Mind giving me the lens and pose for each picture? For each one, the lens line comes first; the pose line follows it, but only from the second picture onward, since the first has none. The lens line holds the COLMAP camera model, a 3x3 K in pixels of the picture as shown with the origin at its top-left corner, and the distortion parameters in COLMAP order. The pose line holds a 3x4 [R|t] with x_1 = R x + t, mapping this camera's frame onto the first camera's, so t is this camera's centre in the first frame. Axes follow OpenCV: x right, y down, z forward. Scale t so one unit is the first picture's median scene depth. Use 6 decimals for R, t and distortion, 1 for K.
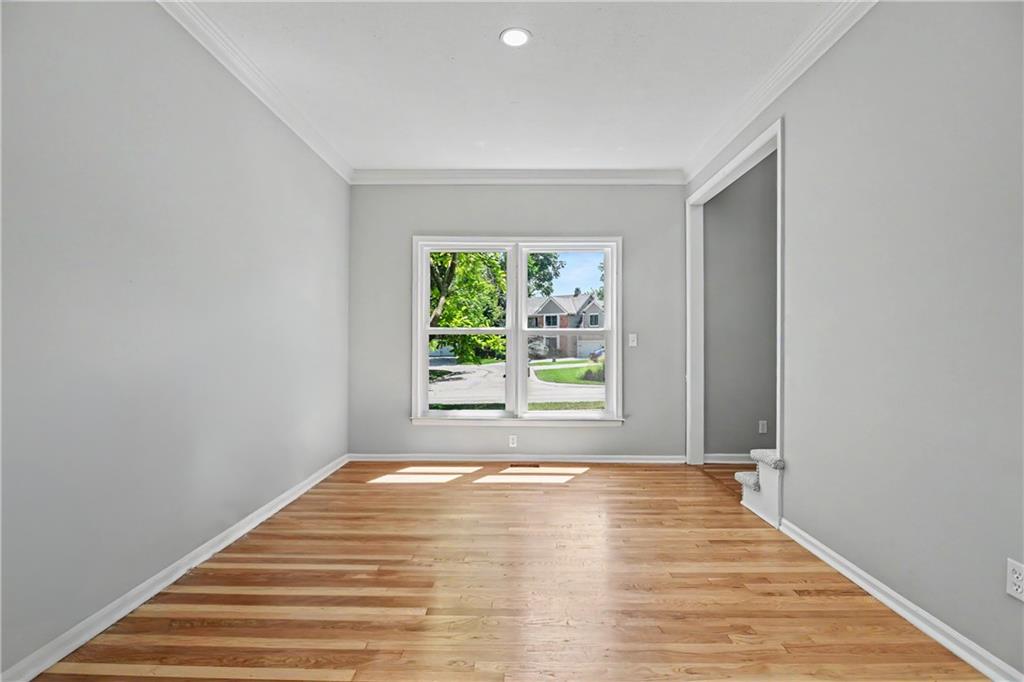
lens RADIAL K [[495.6, 0, 512.4], [0, 495.6, 339.1], [0, 0, 1]] dist [-0.015188, -0.000083]
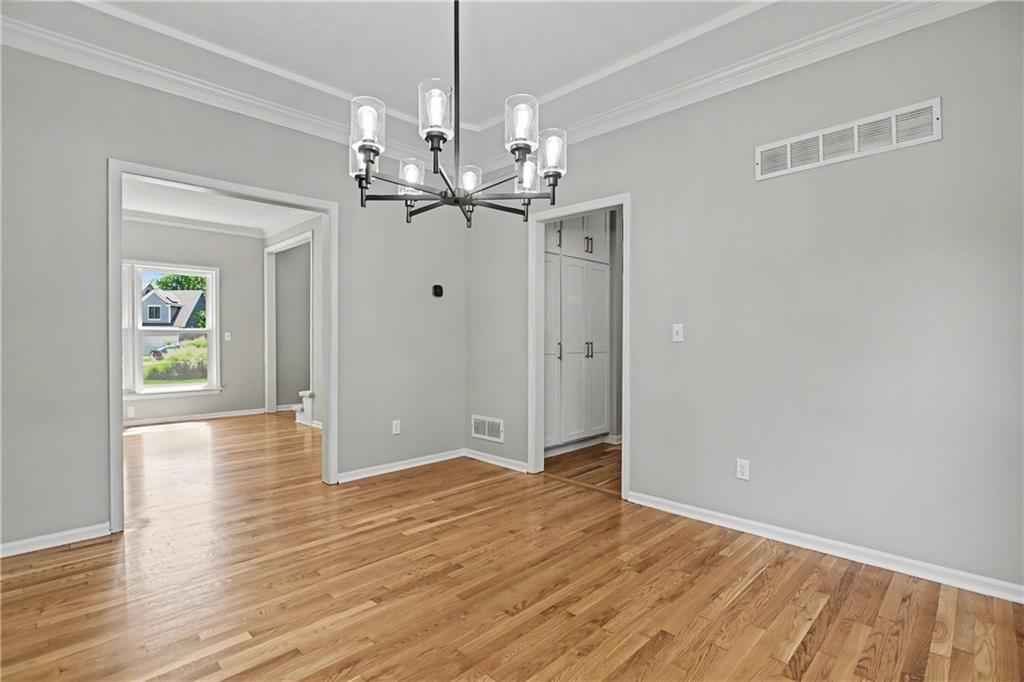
lens RADIAL K [[495.6, 0, 512.4], [0, 495.6, 339.1], [0, 0, 1]] dist [-0.015188, -0.000083]
pose [[0.694624, -0.006844, 0.719341, -0.243854], [-0.000331, 0.999952, 0.009833, -0.004779], [-0.719373, -0.007068, 0.694588, -0.696672]]
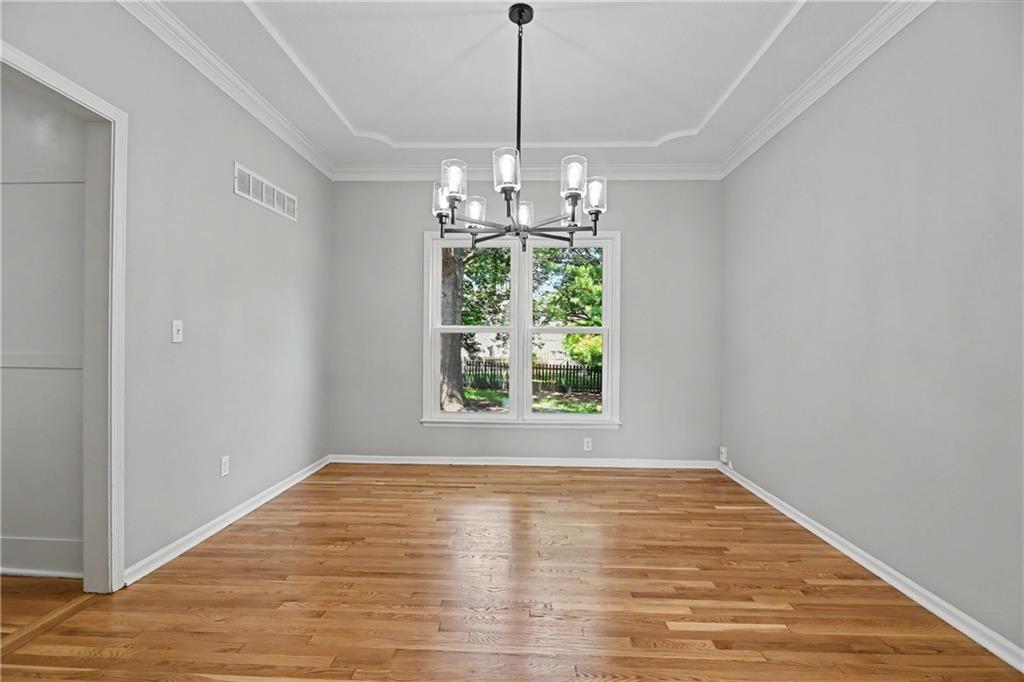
lens RADIAL K [[486.0, 0, 507.6], [0, 486.0, 347.8], [0, 0, 1]] dist [-0.014296, -0.000117]
pose [[-0.999467, -0.018246, 0.027082, 2.092076], [-0.018152, 0.999828, 0.003722, 0.055112], [-0.027145, 0.003228, -0.999626, 6.684832]]
